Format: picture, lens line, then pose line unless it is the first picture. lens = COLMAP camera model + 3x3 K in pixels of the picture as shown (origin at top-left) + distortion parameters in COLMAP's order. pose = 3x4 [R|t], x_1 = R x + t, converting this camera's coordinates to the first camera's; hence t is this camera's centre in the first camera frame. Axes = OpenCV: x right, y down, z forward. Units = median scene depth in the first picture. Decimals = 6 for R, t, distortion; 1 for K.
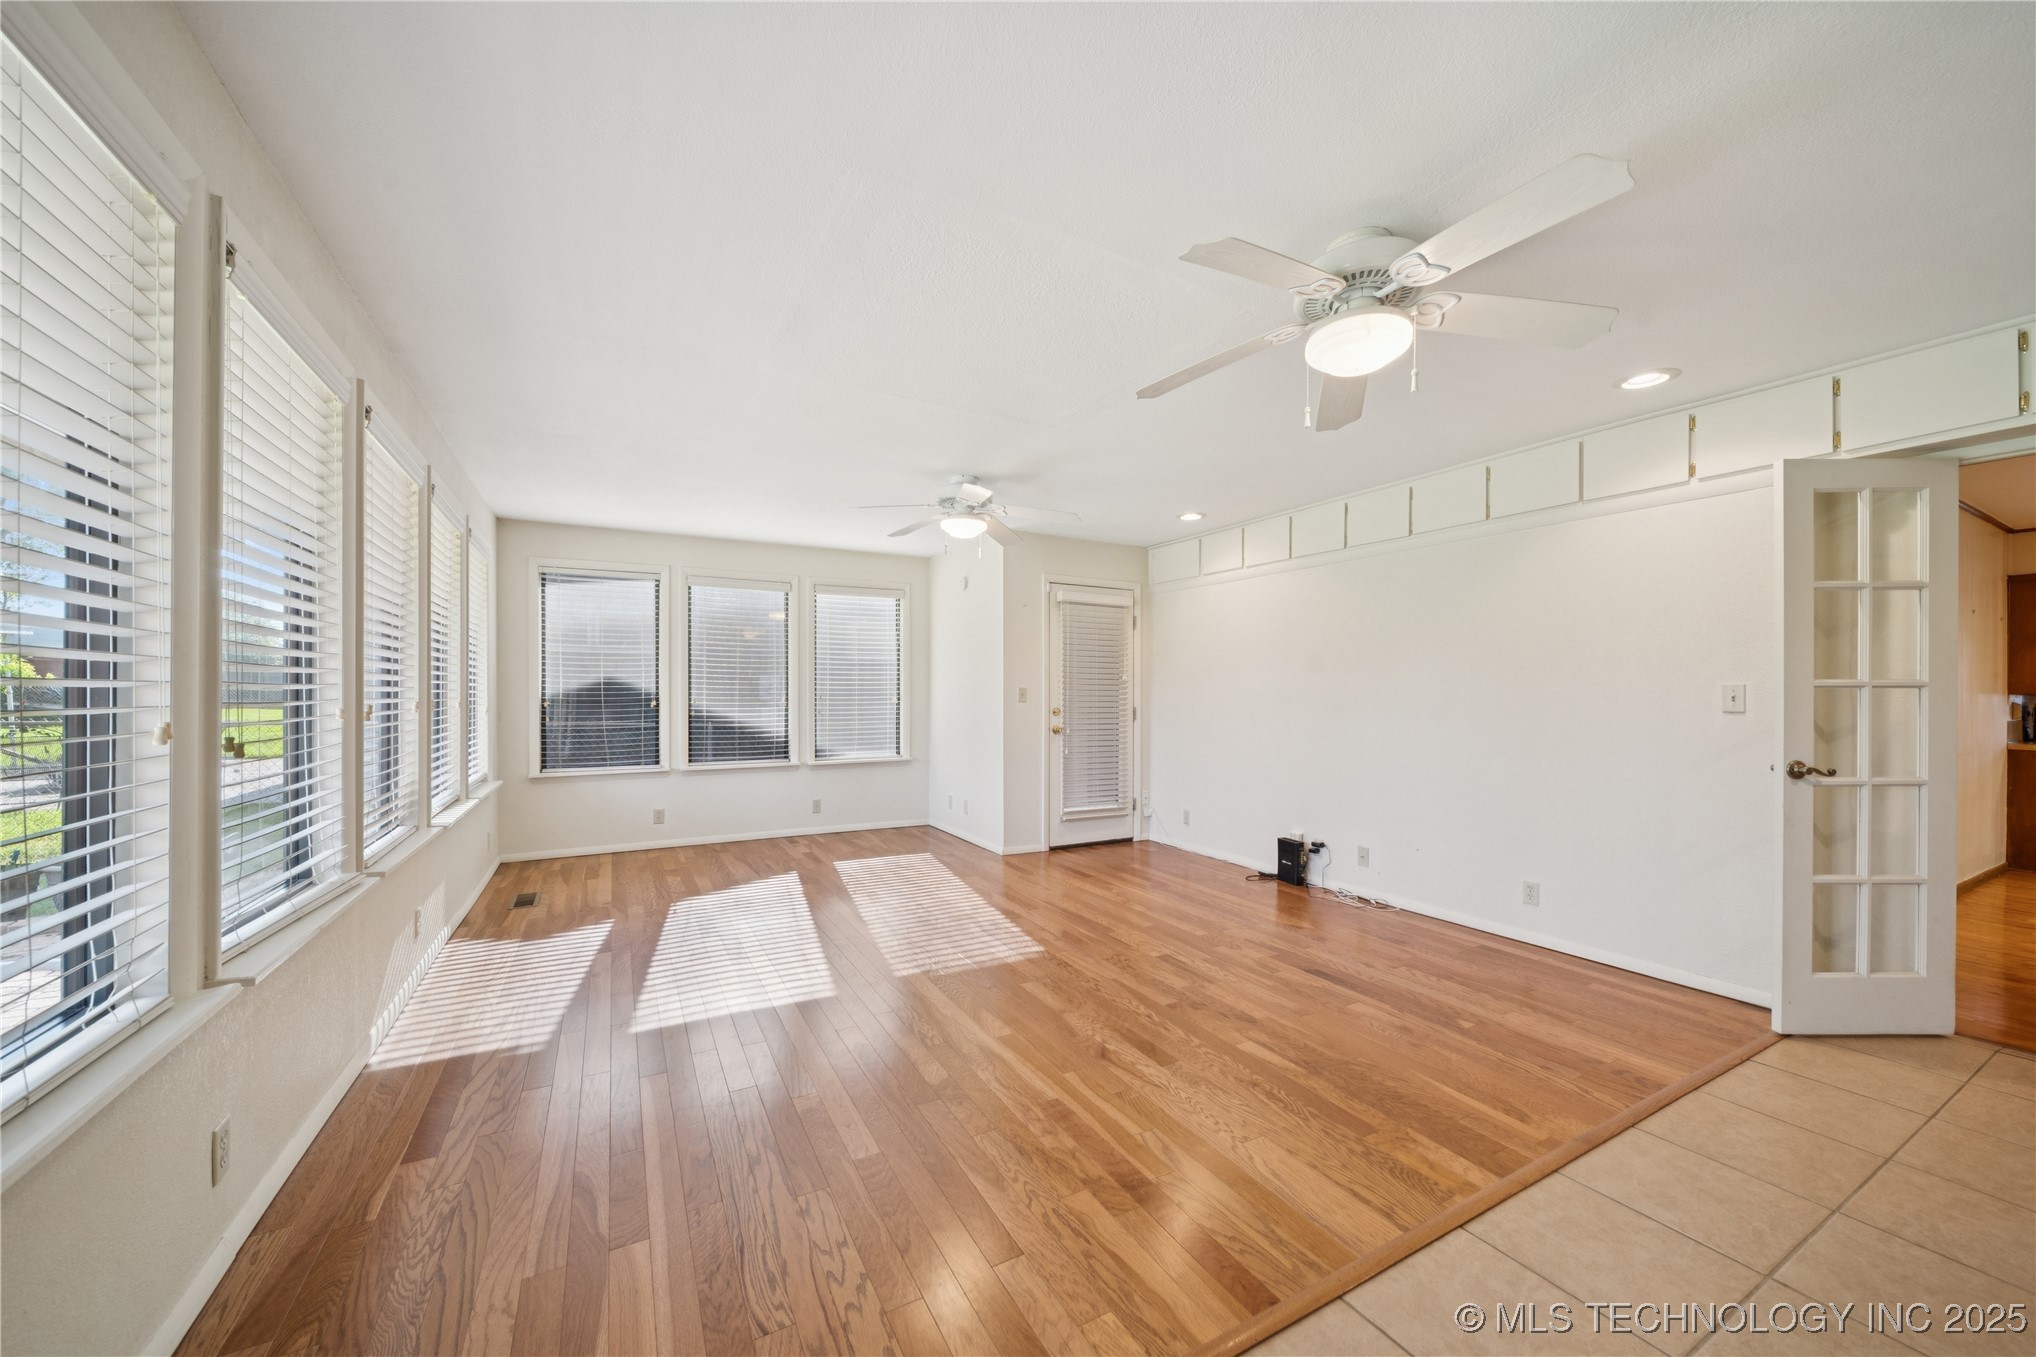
lens RADIAL K [[737.1, 0, 1014.4], [0, 737.1, 688.7], [0, 0, 1]] dist [0.002700, -0.002323]
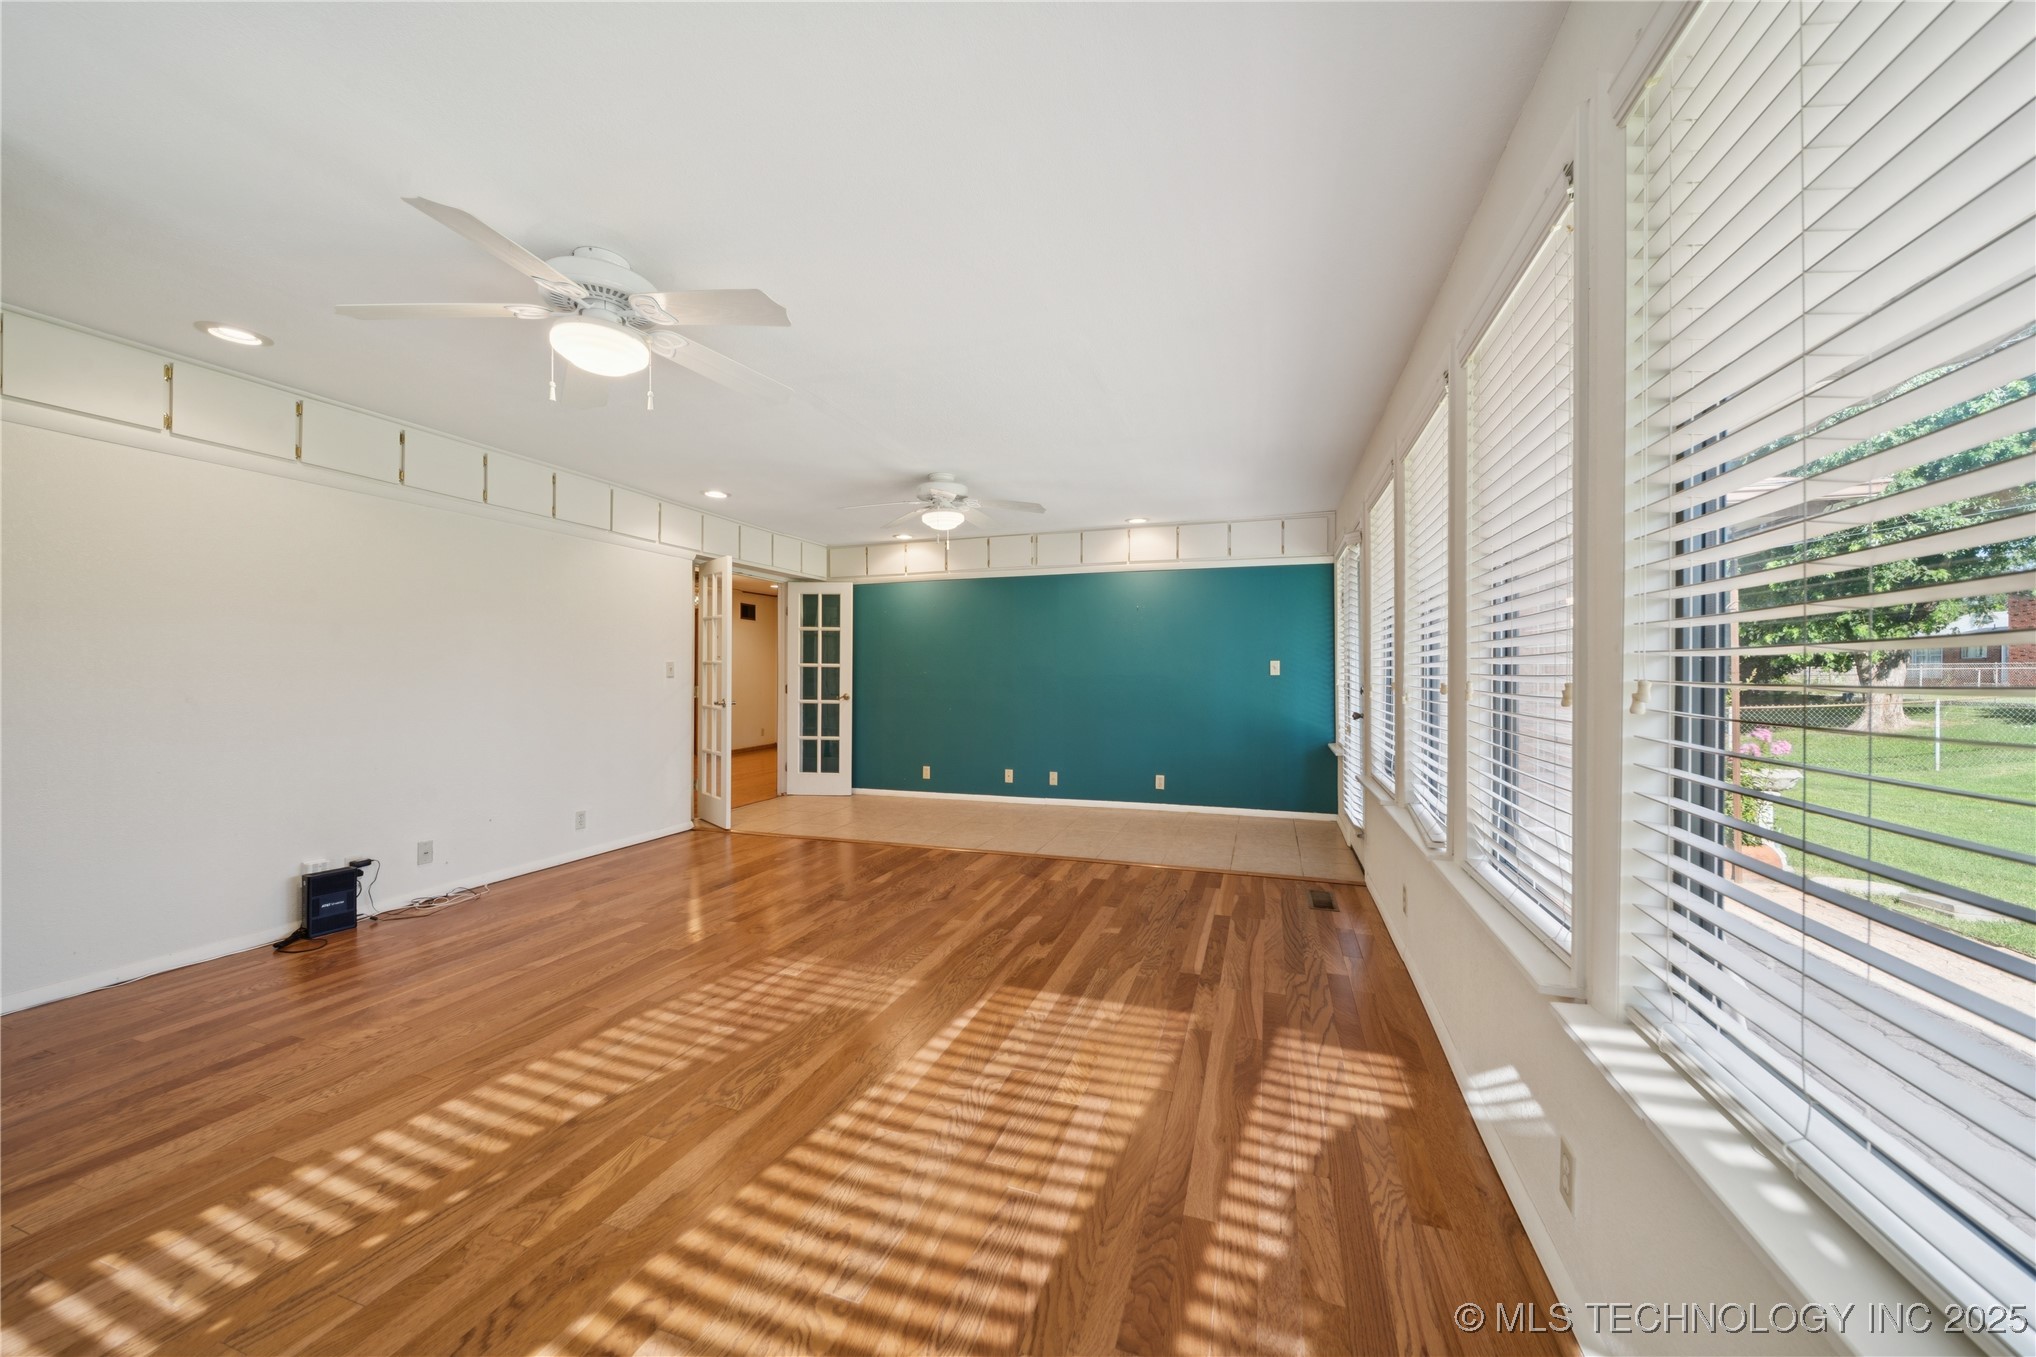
lens RADIAL K [[737.1, 0, 1016.0], [0, 737.1, 676.4], [0, 0, 1]] dist [0.002700, -0.002323]
pose [[-0.681872, -0.006482, 0.731443, -0.566915], [-0.012181, 0.999923, -0.002494, 0.014314], [-0.731370, -0.010610, -0.681898, 0.985080]]
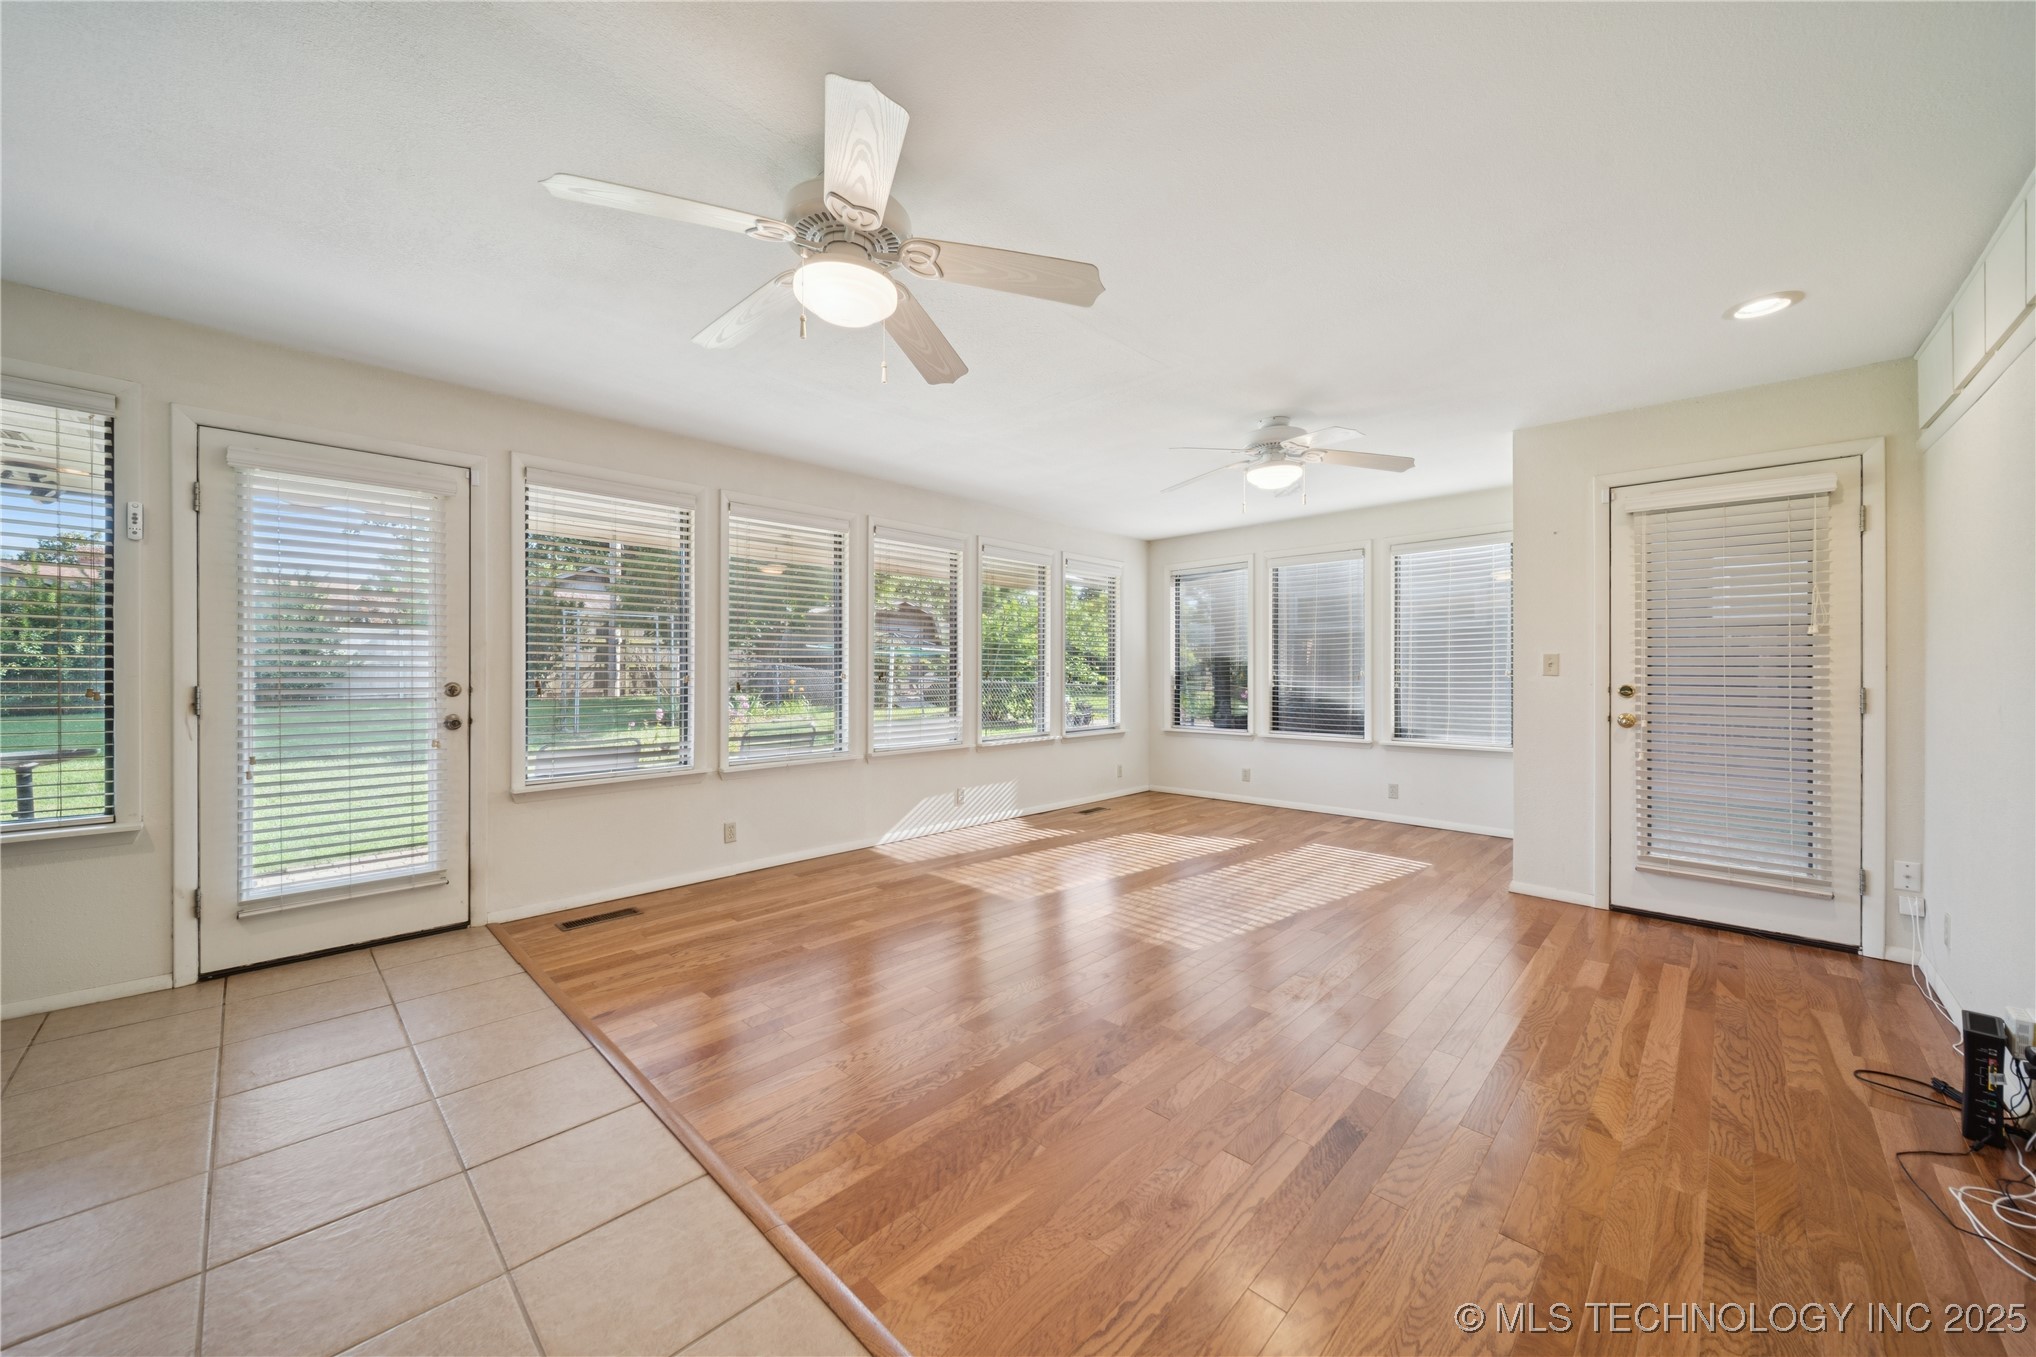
lens RADIAL K [[737.1, 0, 1016.5], [0, 737.1, 669.1], [0, 0, 1]] dist [0.002700, -0.002323]
pose [[0.297658, -0.004481, -0.954662, 0.587042], [0.007849, 0.999967, -0.002247, 0.011455], [0.954640, -0.006824, 0.297683, 0.379645]]
